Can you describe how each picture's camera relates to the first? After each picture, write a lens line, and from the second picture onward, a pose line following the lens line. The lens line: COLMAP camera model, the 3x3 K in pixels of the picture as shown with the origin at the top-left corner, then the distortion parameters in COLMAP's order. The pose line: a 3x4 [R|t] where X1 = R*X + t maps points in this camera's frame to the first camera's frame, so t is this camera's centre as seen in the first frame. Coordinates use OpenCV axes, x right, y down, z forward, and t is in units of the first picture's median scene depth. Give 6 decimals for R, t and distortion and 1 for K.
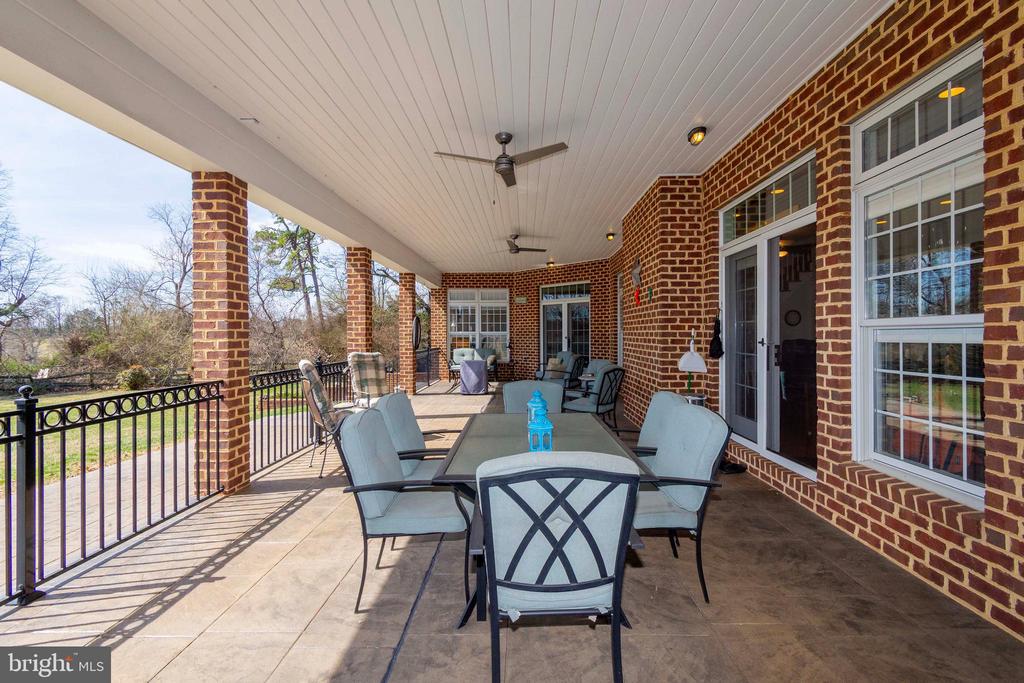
lens RADIAL K [[454.8, 0, 510.6], [0, 454.8, 352.3], [0, 0, 1]] dist [0.013550, -0.000579]
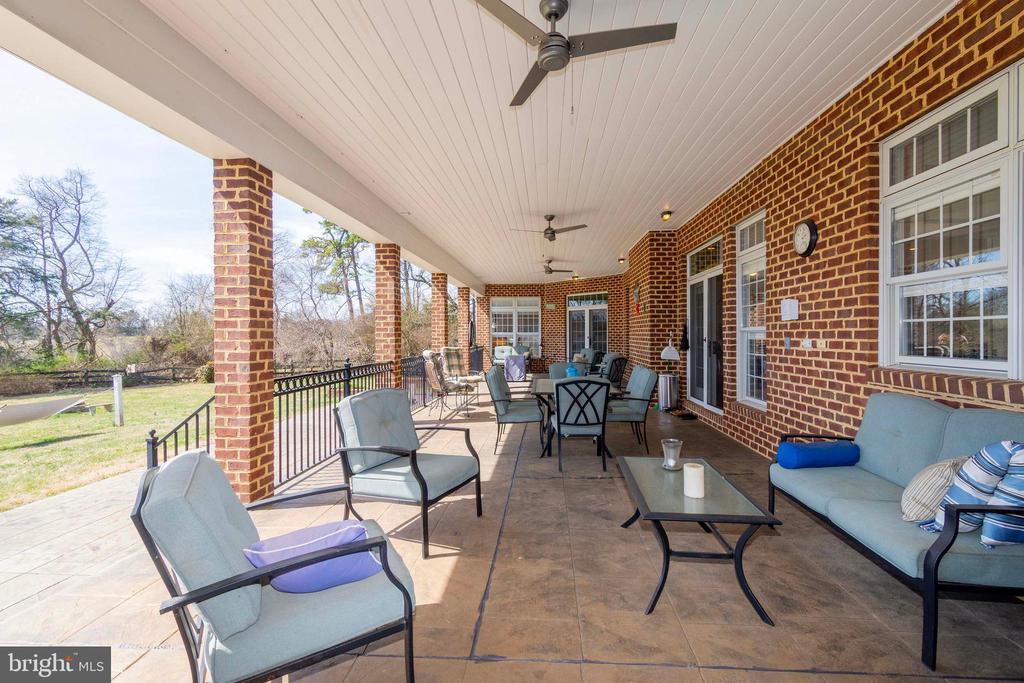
lens RADIAL K [[454.8, 0, 512.3], [0, 454.8, 347.2], [0, 0, 1]] dist [0.013550, -0.000579]
pose [[0.998930, 0.002138, -0.046201, -0.057577], [-0.002681, 0.999928, -0.011703, 0.020138], [0.046172, 0.011815, 0.998864, -0.533787]]
